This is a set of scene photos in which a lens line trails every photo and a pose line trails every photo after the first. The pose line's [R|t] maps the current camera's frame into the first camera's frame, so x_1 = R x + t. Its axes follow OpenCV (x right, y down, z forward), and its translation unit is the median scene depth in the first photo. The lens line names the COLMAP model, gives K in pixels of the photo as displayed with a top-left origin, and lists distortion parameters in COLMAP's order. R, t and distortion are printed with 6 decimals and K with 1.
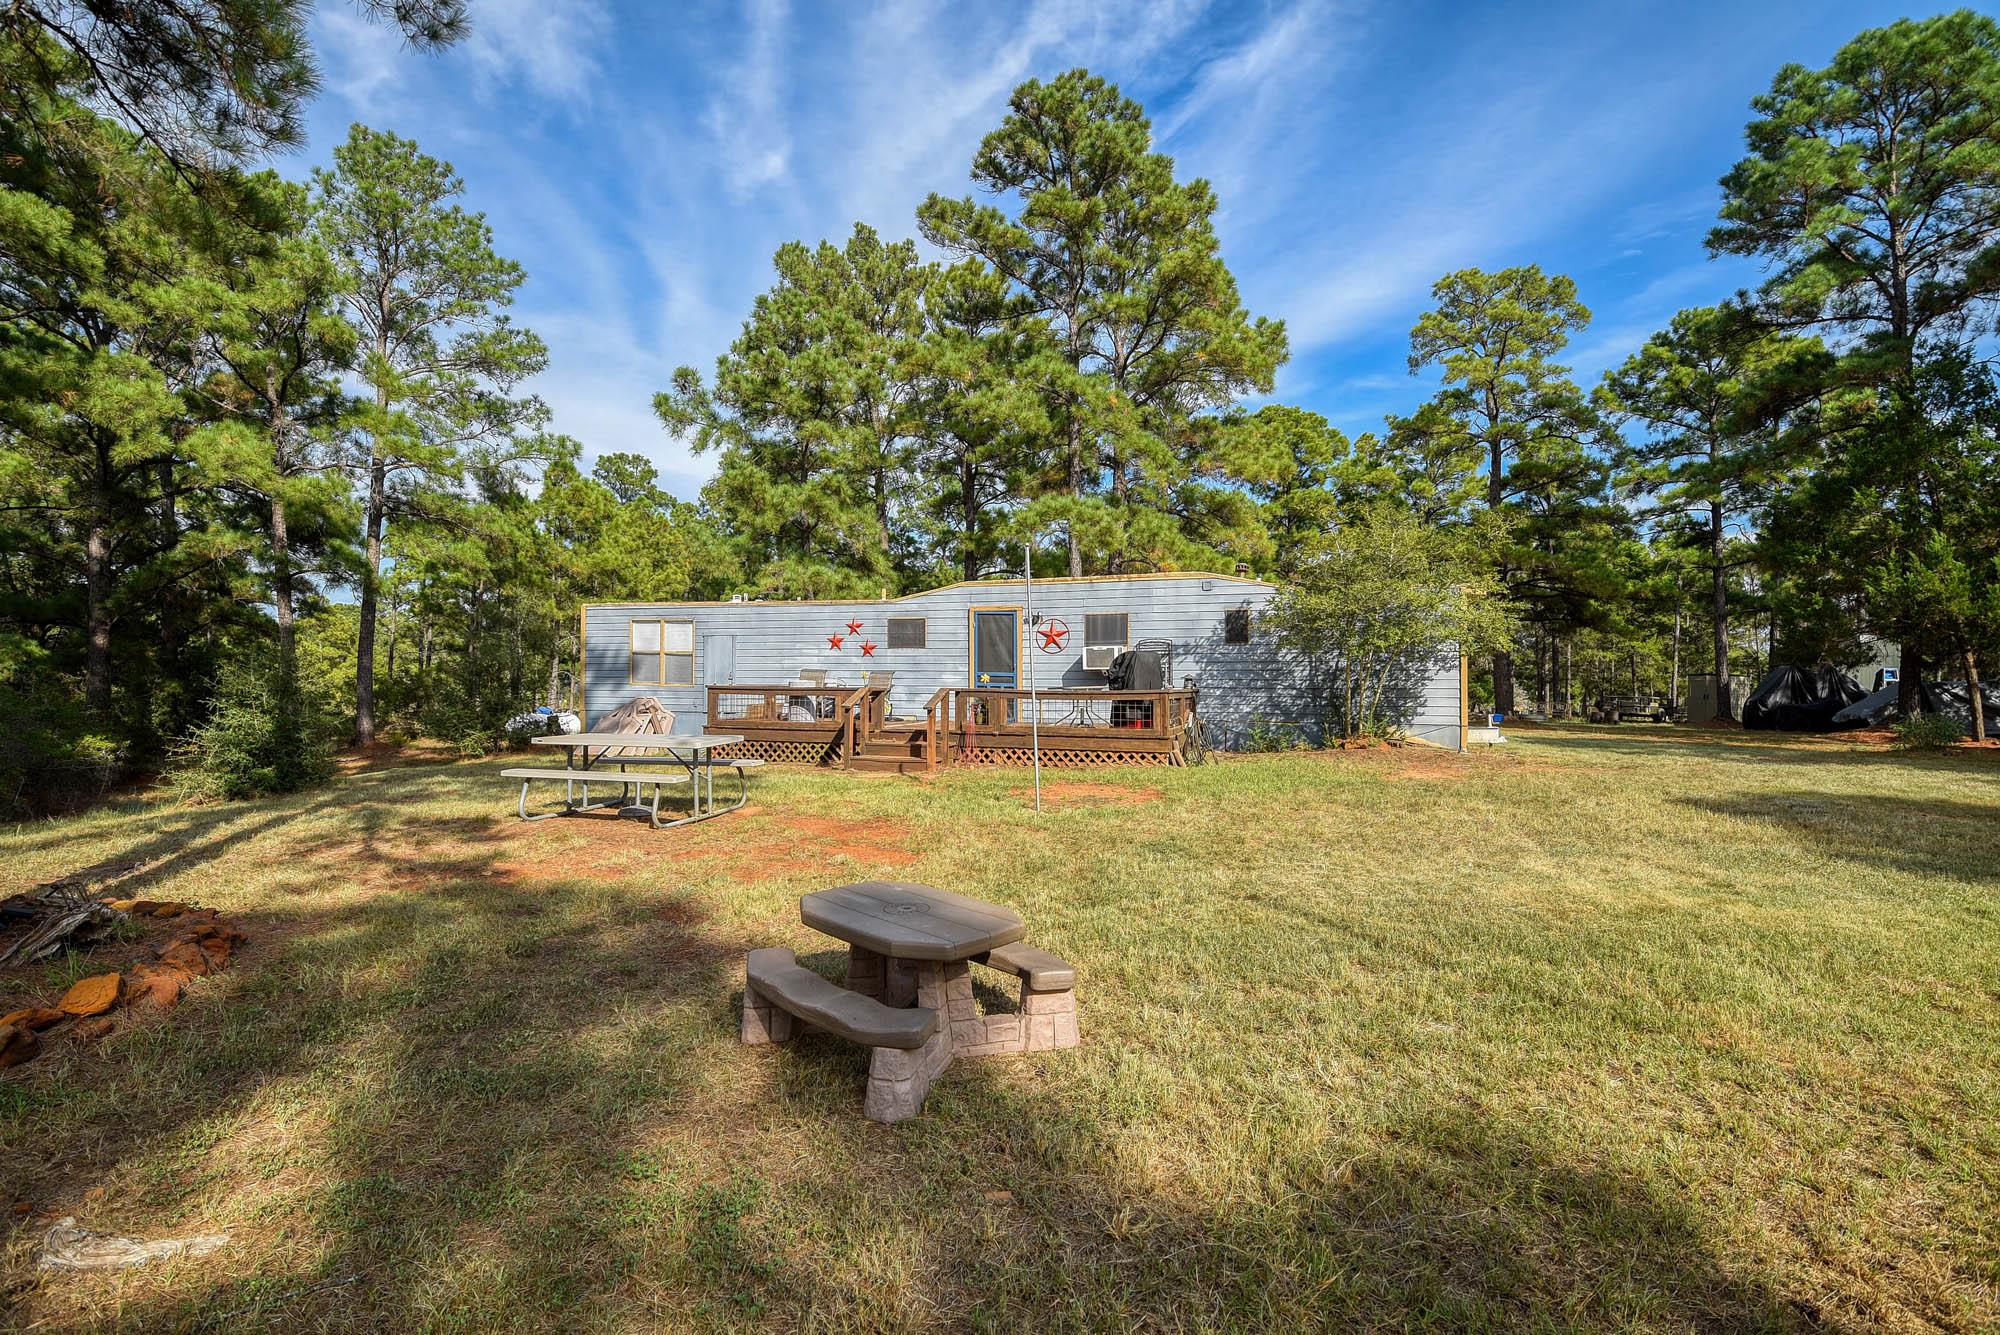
lens RADIAL K [[993.7, 0, 1004.0], [0, 993.7, 672.7], [0, 0, 1]] dist [-0.033285, -0.003878]
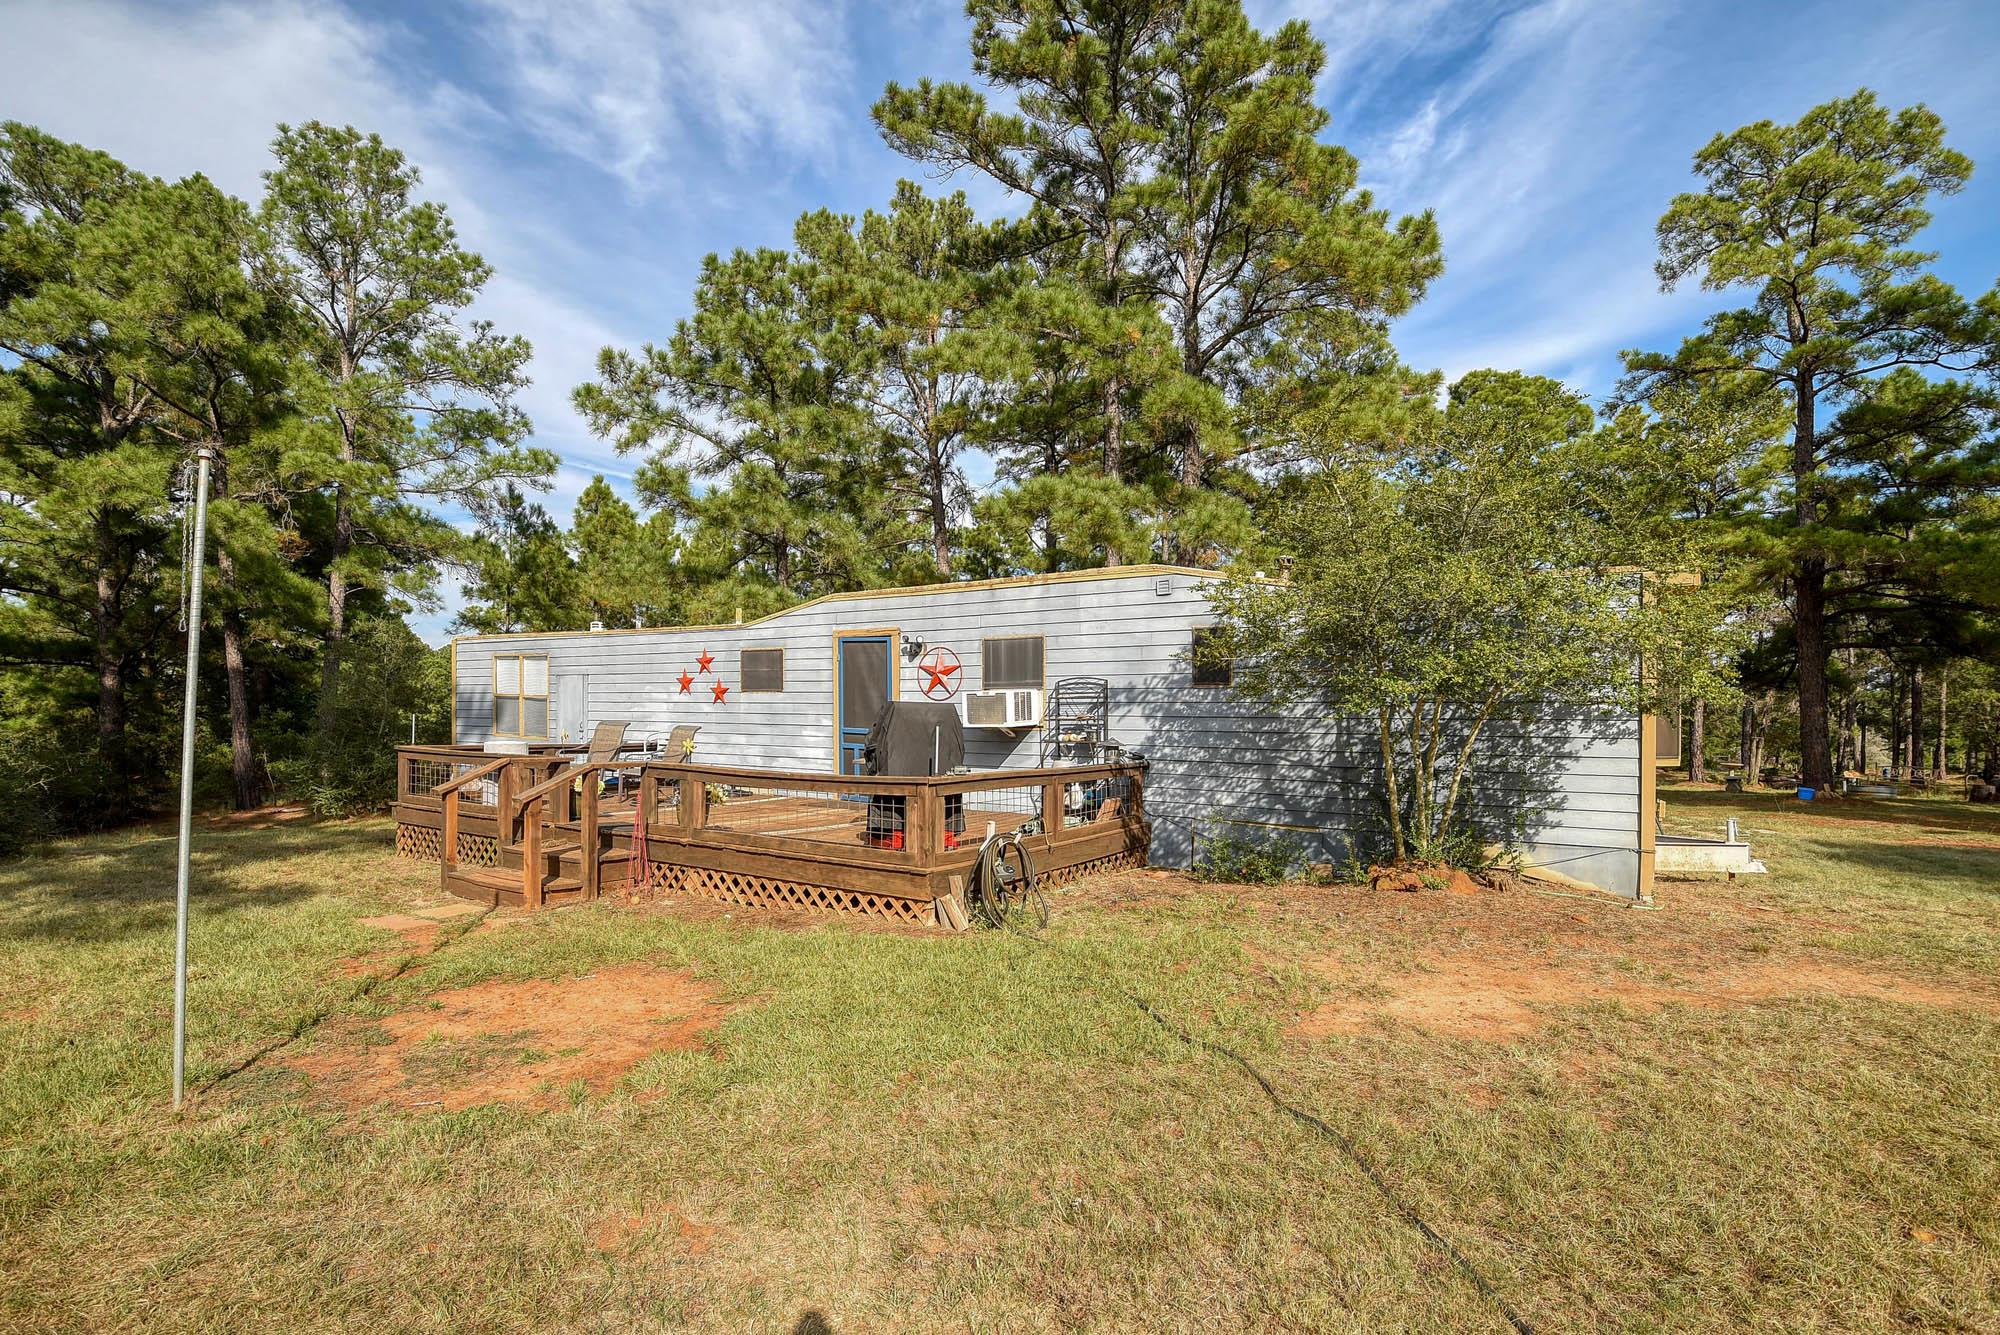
lens RADIAL K [[993.7, 0, 939.5], [0, 993.7, 720.2], [0, 0, 1]] dist [-0.033285, -0.003878]
pose [[0.957232, 0.009459, -0.289168, 0.205238], [-0.006311, 0.999910, 0.011816, -0.012410], [0.289254, -0.009486, 0.957205, 0.329746]]
